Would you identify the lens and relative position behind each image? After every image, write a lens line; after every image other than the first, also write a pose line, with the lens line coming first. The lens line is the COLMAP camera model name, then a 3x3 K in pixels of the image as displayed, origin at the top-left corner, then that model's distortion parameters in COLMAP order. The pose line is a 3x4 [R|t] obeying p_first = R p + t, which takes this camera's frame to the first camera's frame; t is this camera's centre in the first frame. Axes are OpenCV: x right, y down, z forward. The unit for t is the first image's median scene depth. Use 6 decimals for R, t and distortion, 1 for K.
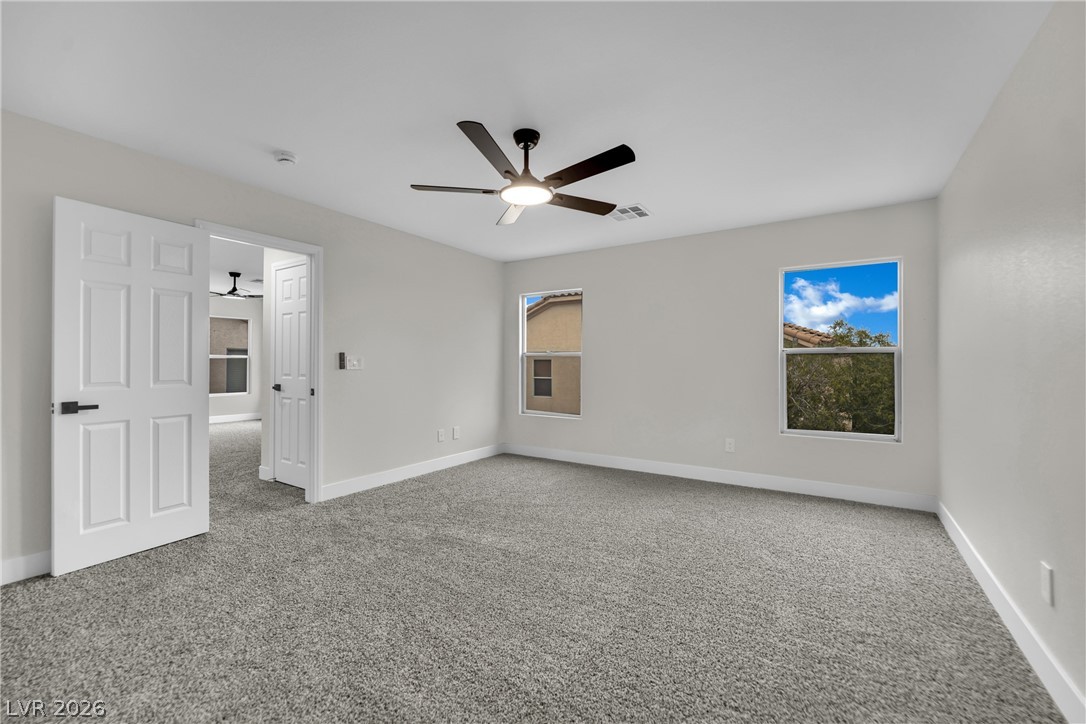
lens RADIAL K [[456.5, 0, 546.9], [0, 456.5, 363.1], [0, 0, 1]] dist [-0.015208, -0.001846]
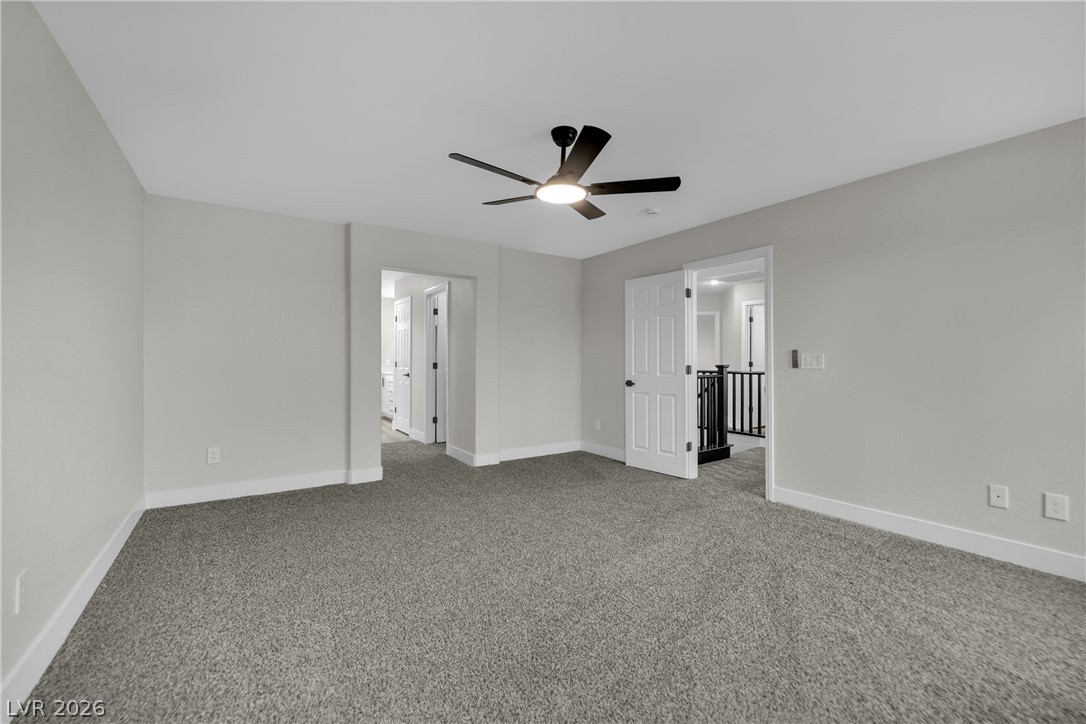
lens RADIAL K [[456.5, 0, 543.5], [0, 456.5, 358.0], [0, 0, 1]] dist [-0.015208, -0.001846]
pose [[-0.425641, 0.002437, -0.904889, 0.695453], [0.007003, 0.999975, -0.000601, -0.011838], [0.904865, -0.006593, -0.425648, 1.098474]]
